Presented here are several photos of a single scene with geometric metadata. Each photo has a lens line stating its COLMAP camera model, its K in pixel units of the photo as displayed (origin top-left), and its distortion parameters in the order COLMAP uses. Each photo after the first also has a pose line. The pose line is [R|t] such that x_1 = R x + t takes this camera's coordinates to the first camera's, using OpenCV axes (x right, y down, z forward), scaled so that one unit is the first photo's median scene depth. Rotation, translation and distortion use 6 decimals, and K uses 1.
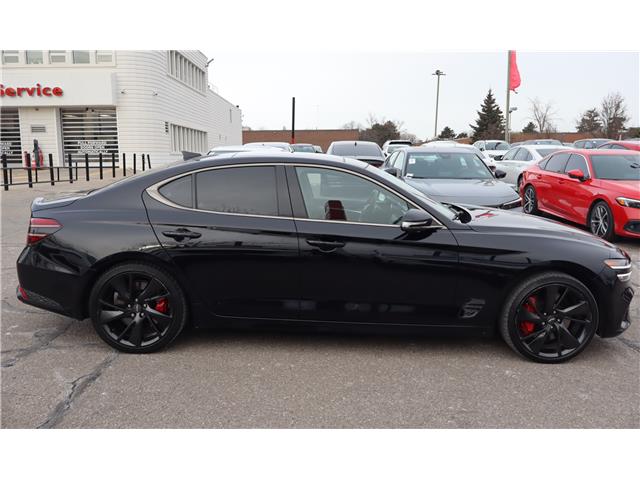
lens RADIAL K [[538.6, 0, 319.2], [0, 538.6, 236.7], [0, 0, 1]] dist [-0.006887, 0.013640]
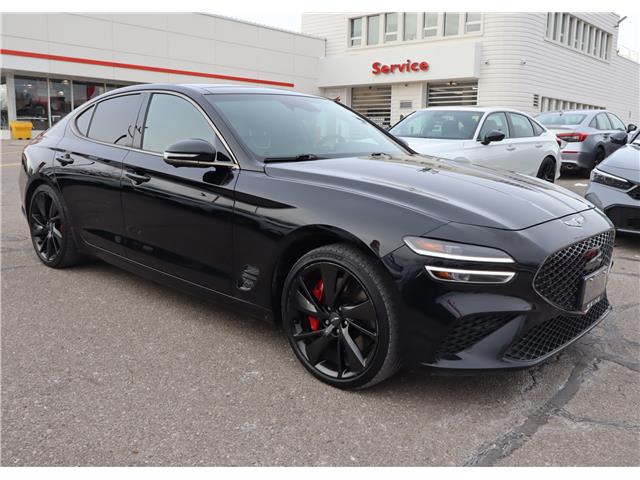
lens RADIAL K [[585.0, 0, 318.4], [0, 585.0, 239.9], [0, 0, 1]] dist [-0.000883, 0.000000]
pose [[0.745711, 0.133779, -0.652701, 0.118145], [-0.120632, 0.990554, 0.065204, 0.002297], [0.655258, 0.030113, 0.754804, 0.062042]]
